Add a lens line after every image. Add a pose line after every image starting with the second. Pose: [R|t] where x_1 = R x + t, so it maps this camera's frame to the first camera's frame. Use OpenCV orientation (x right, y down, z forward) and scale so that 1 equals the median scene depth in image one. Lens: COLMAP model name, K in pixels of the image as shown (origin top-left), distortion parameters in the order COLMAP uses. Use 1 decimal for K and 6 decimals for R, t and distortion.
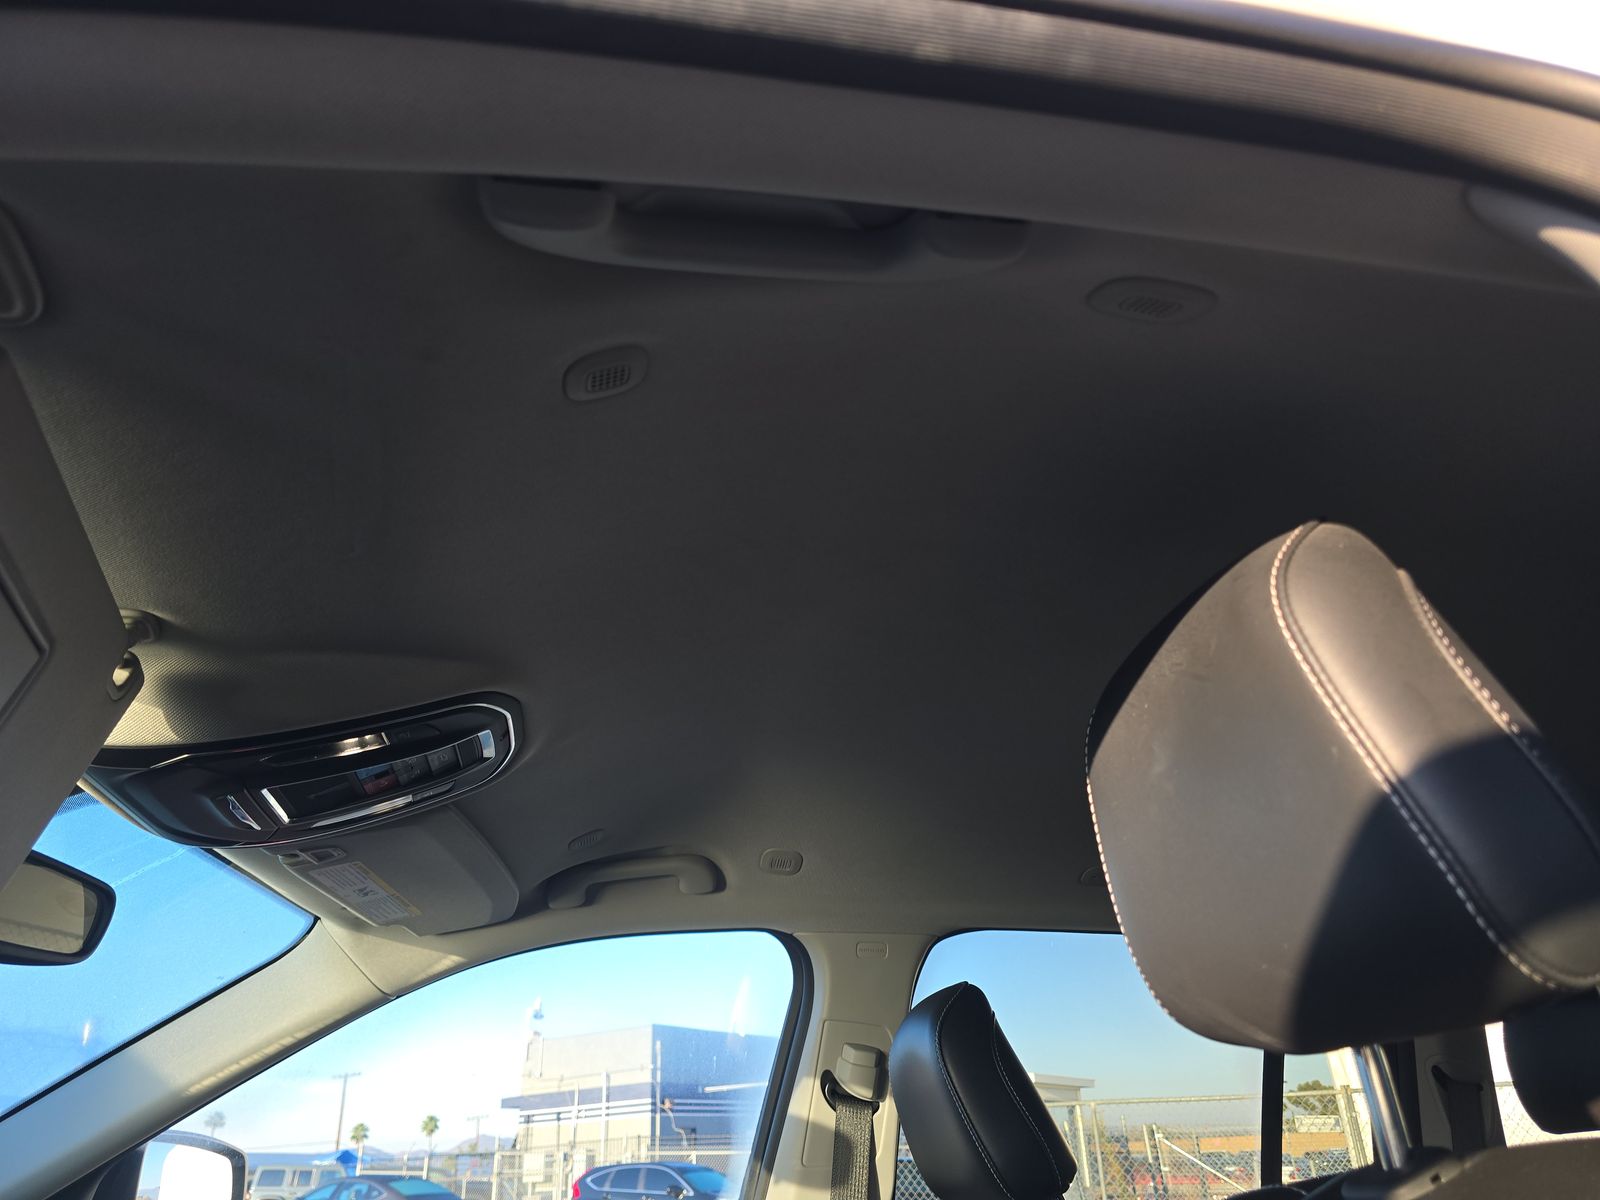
lens RADIAL K [[1053.3, 0, 792.2], [0, 1053.3, 594.2], [0, 0, 1]] dist [-0.002115, 0.000500]
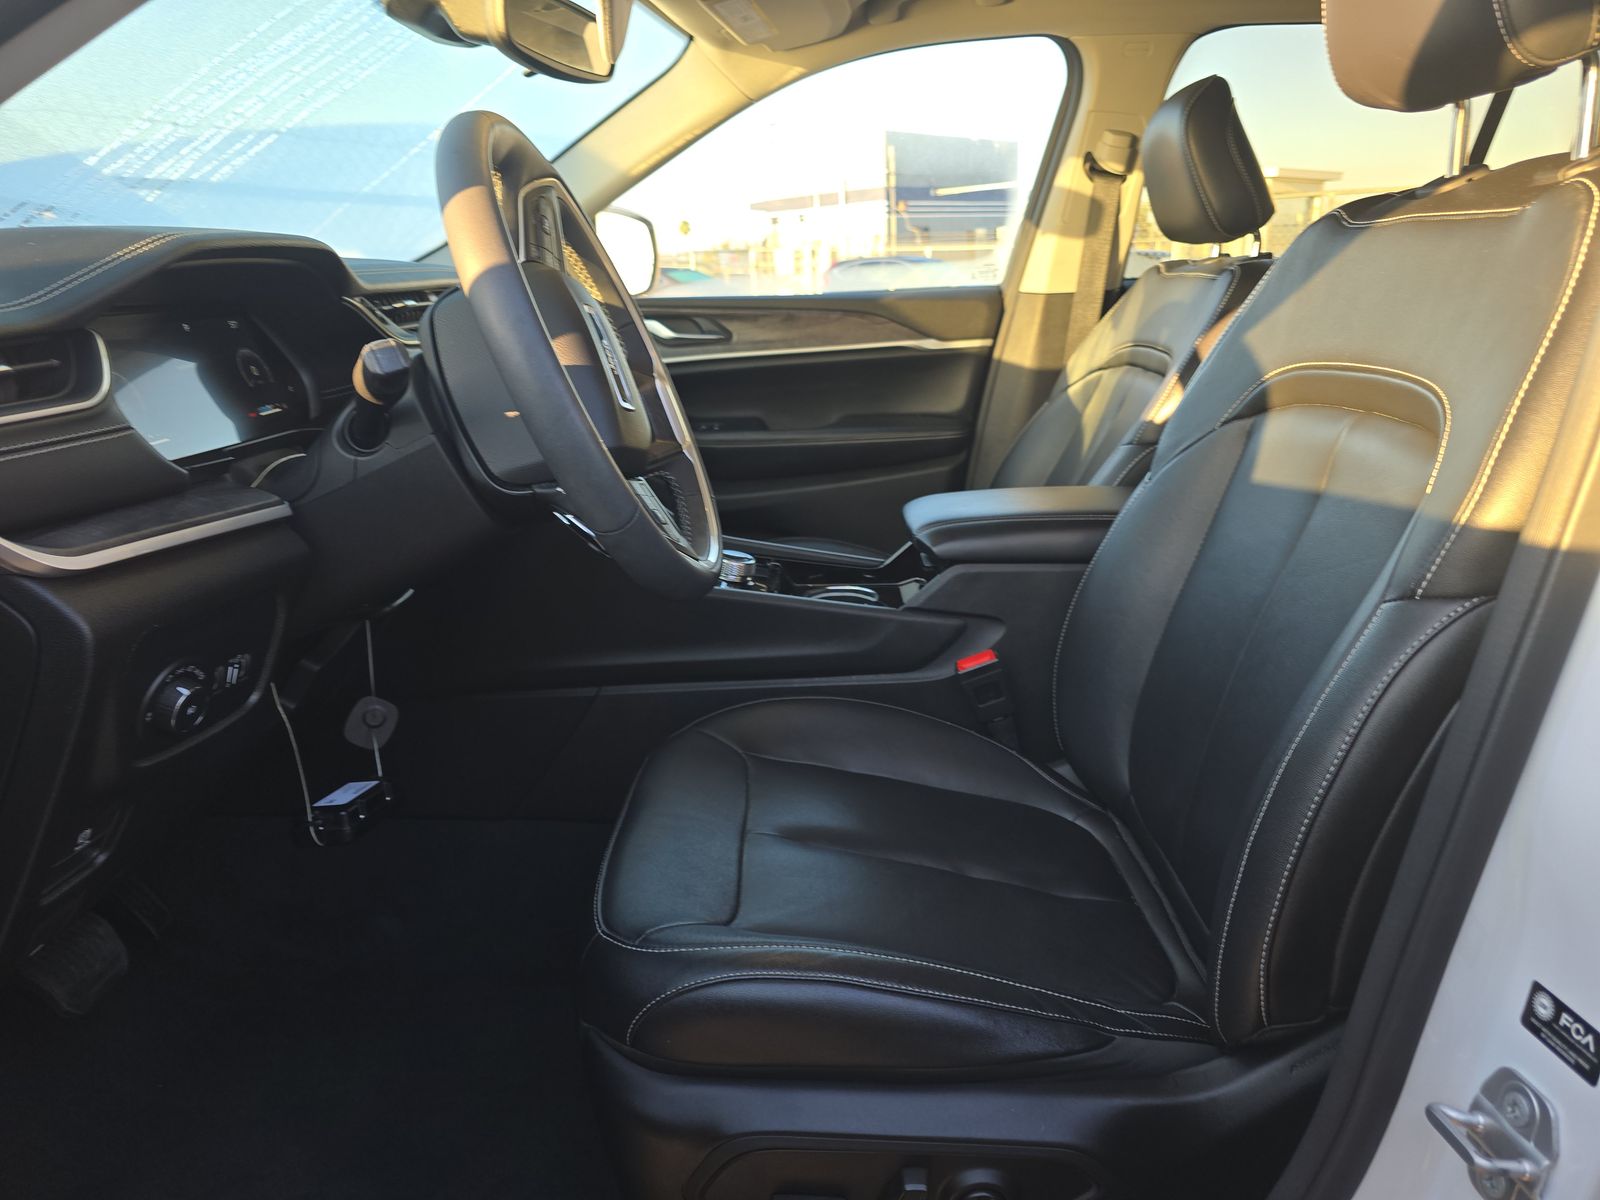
lens RADIAL K [[1053.3, 0, 792.2], [0, 1053.3, 594.2], [0, 0, 1]] dist [-0.002115, 0.000500]
pose [[0.979987, 0.058856, -0.190161, -0.044783], [0.095881, 0.697611, 0.710033, -0.111574], [0.174448, -0.714056, 0.678006, -0.305952]]
